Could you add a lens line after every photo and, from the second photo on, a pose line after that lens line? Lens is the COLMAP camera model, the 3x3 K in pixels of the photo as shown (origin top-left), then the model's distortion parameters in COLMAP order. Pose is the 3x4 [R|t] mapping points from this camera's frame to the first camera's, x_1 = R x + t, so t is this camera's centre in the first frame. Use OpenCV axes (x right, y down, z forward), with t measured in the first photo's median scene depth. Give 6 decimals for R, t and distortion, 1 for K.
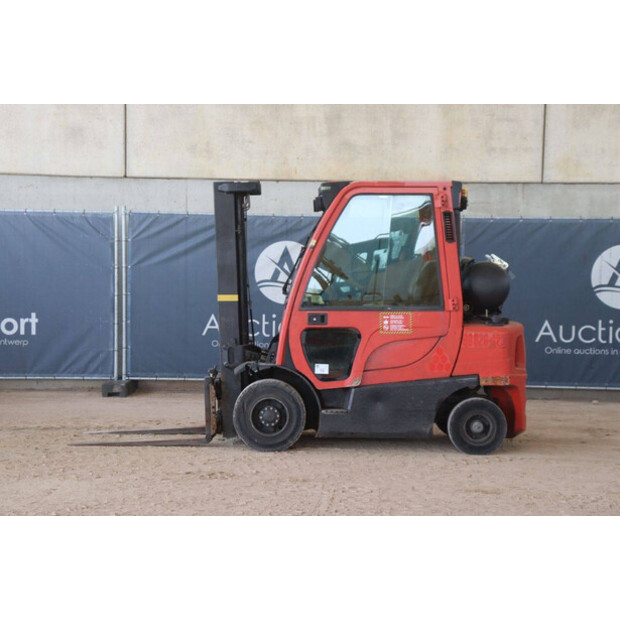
lens RADIAL K [[1307.0, 0, 308.0], [0, 1307.0, 314.1], [0, 0, 1]] dist [0.158399, 0.000000]
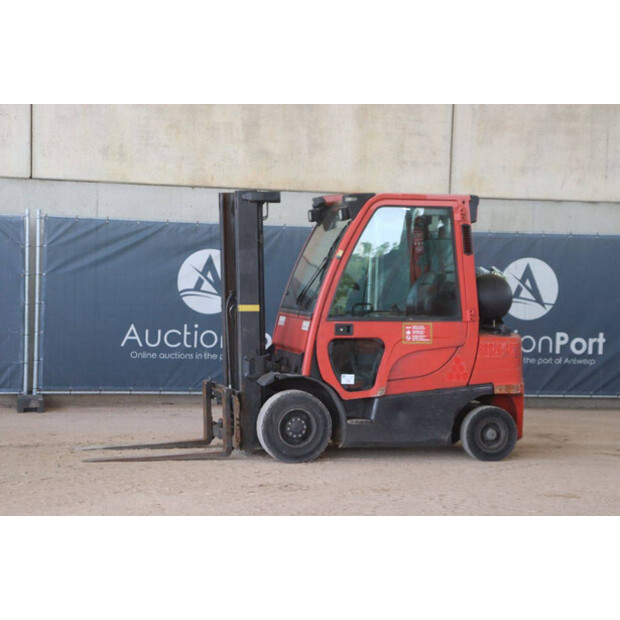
lens RADIAL K [[1364.6, 0, 310.7], [0, 1364.6, 309.4], [0, 0, 1]] dist [0.231156, 0.000000]
pose [[0.966238, 0.004372, 0.257613, -0.280918], [-0.001555, 0.999937, -0.011137, 0.000173], [-0.257645, 0.010360, 0.966184, -0.005464]]
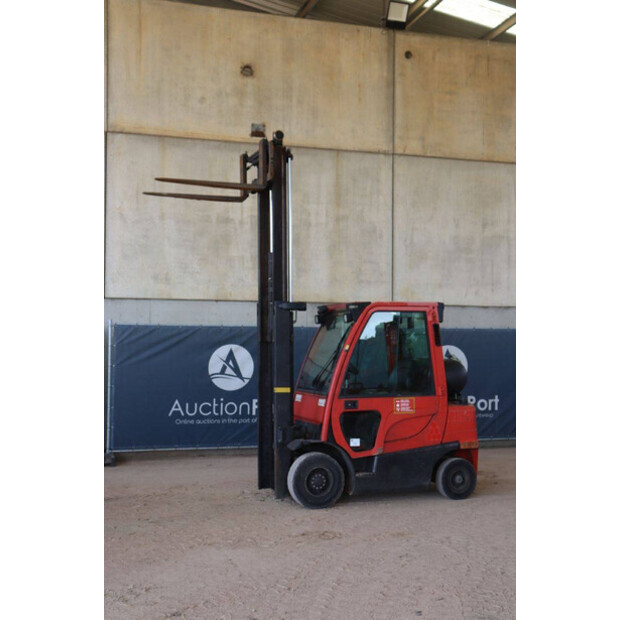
lens RADIAL K [[819.8, 0, 305.0], [0, 819.8, 305.6], [0, 0, 1]] dist [0.014337, 0.000000]
pose [[0.947673, 0.007603, 0.319152, -0.297117], [0.023813, 0.995248, -0.094419, -0.018258], [-0.318353, 0.097079, 0.942988, 0.214606]]
